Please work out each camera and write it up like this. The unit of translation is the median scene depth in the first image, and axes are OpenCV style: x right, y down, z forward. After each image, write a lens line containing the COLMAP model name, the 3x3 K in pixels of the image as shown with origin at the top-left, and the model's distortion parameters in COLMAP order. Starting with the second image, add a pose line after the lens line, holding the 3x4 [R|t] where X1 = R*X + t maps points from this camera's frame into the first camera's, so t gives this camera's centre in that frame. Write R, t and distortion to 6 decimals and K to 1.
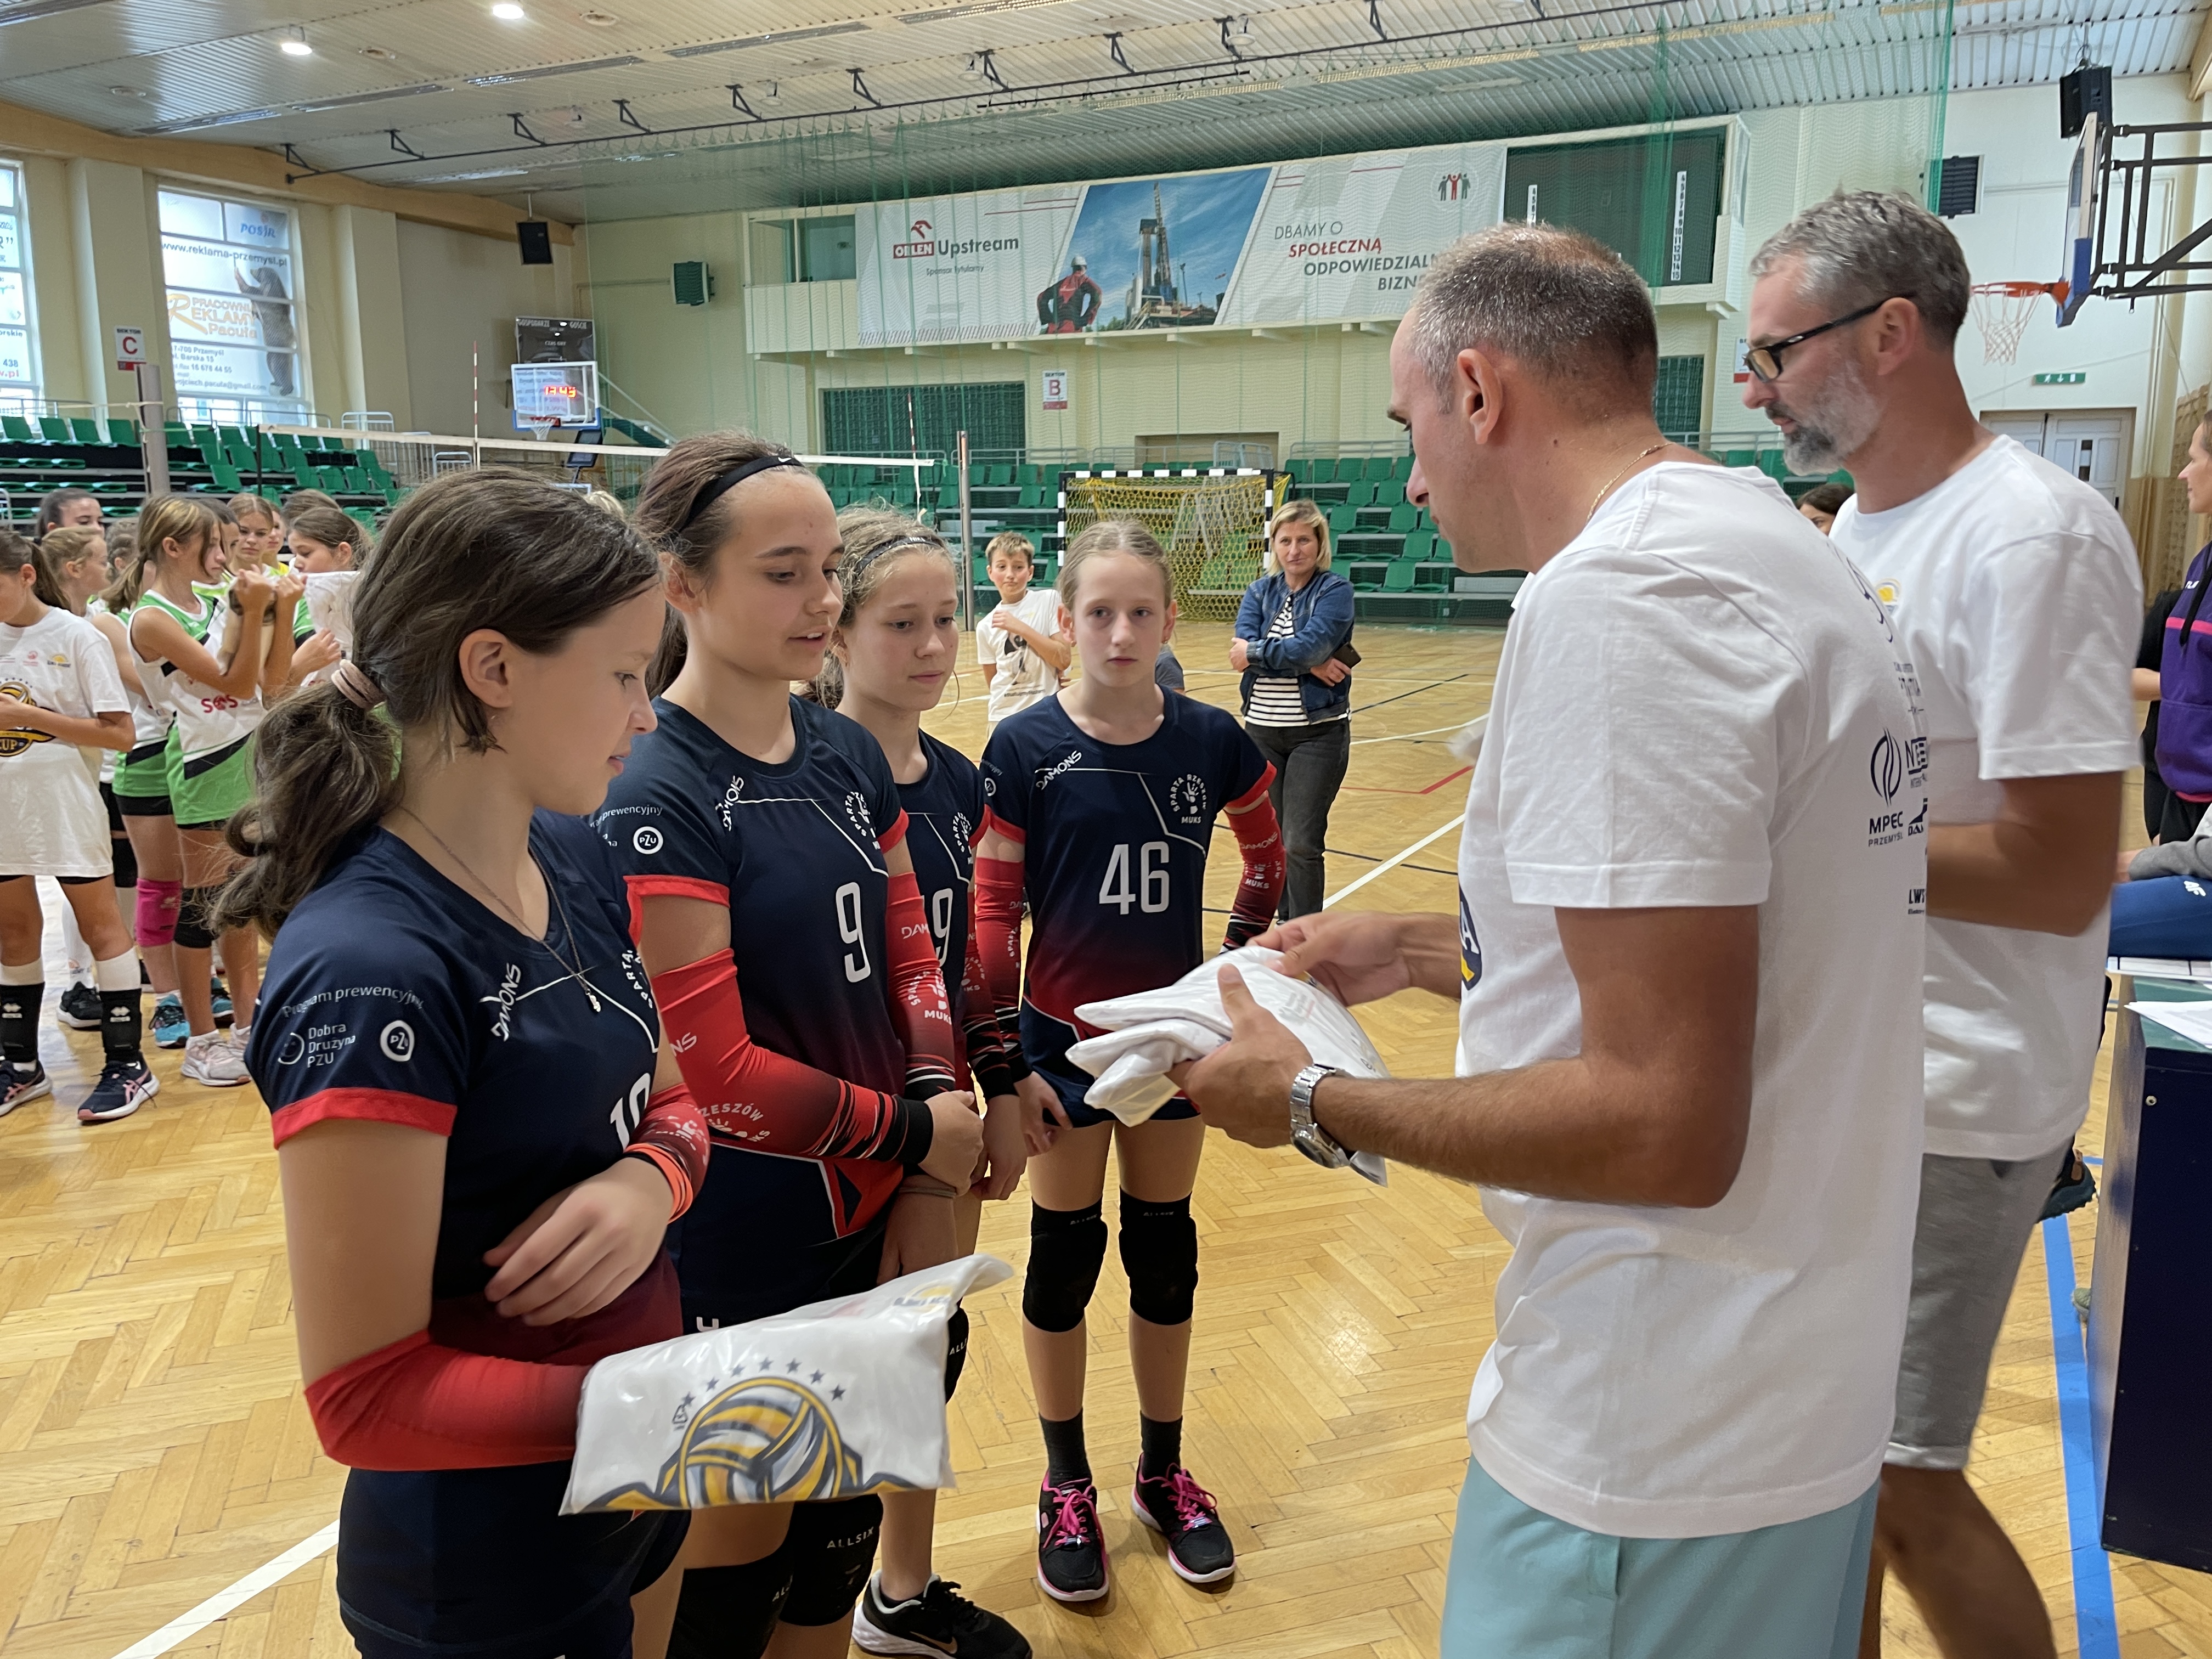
lens RADIAL K [[1618.7, 0, 1106.0], [0, 1618.7, 829.5], [0, 0, 1]] dist [0.049736, -0.089687]
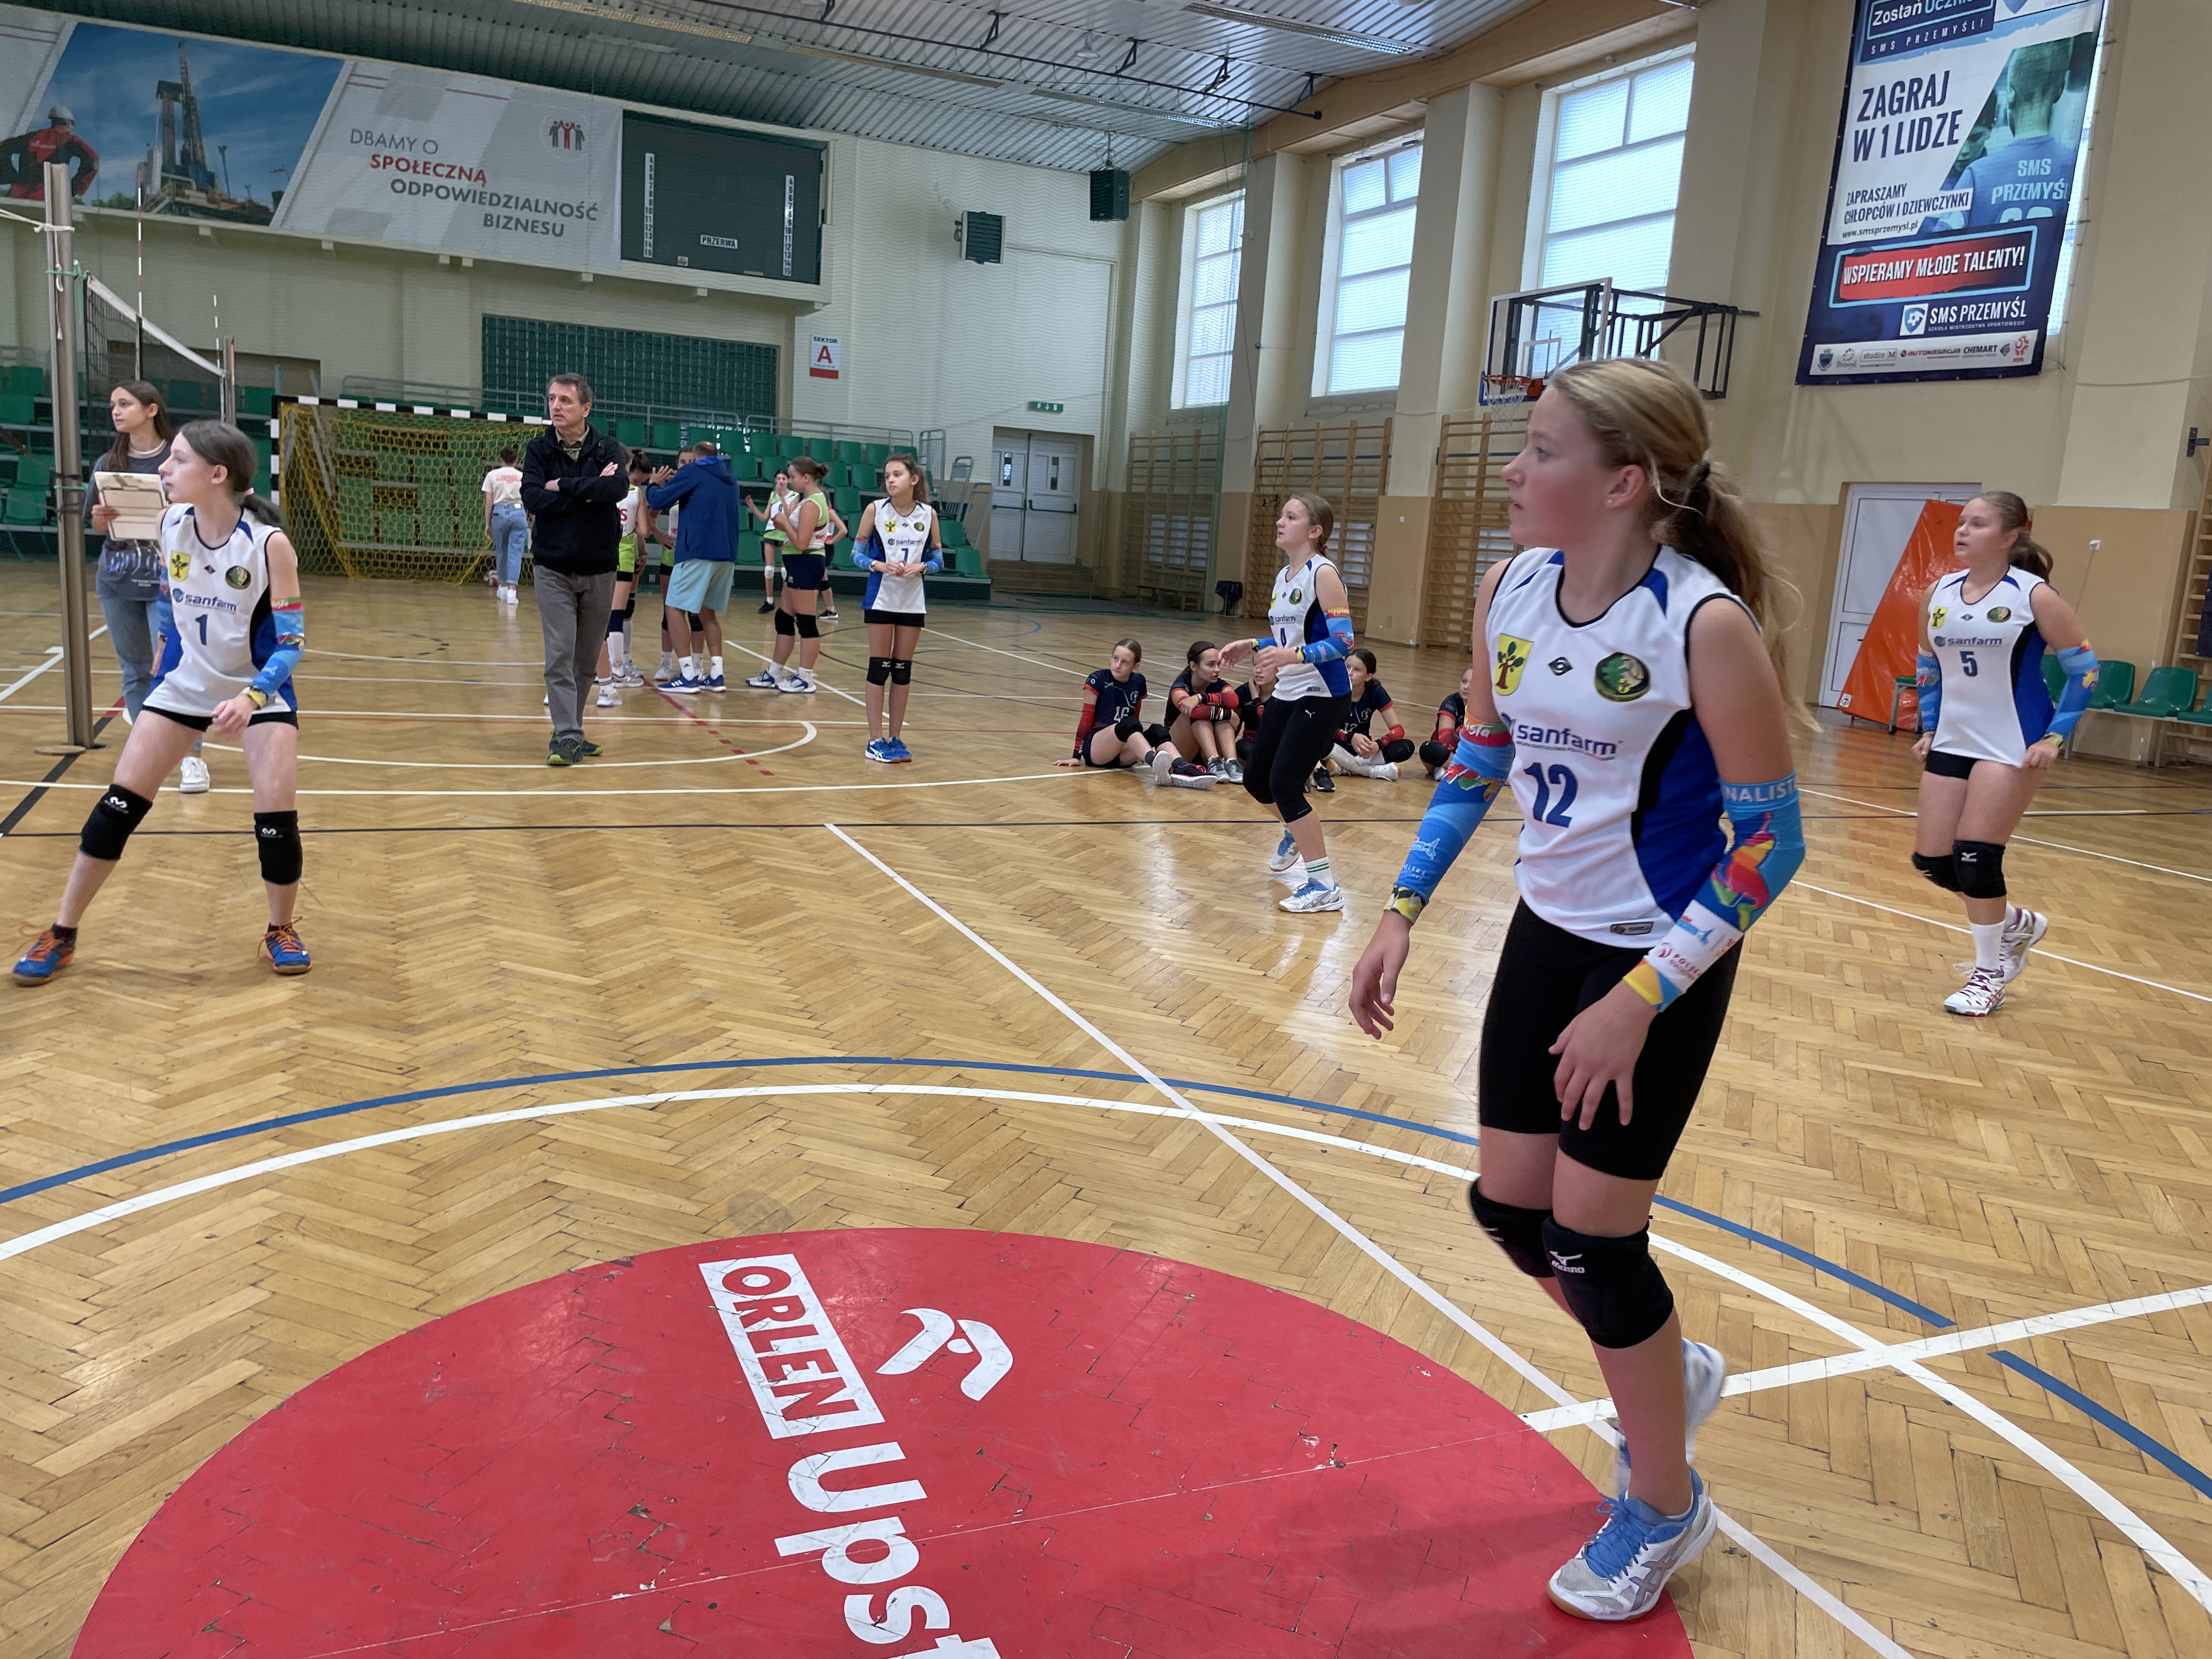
lens RADIAL K [[1618.7, 0, 1106.0], [0, 1618.7, 829.5], [0, 0, 1]] dist [0.049736, -0.089687]
pose [[0.655098, -0.089317, 0.750246, -0.324015], [0.067587, 0.995935, 0.059551, -0.019327], [-0.752515, 0.011695, 0.658472, 0.121989]]
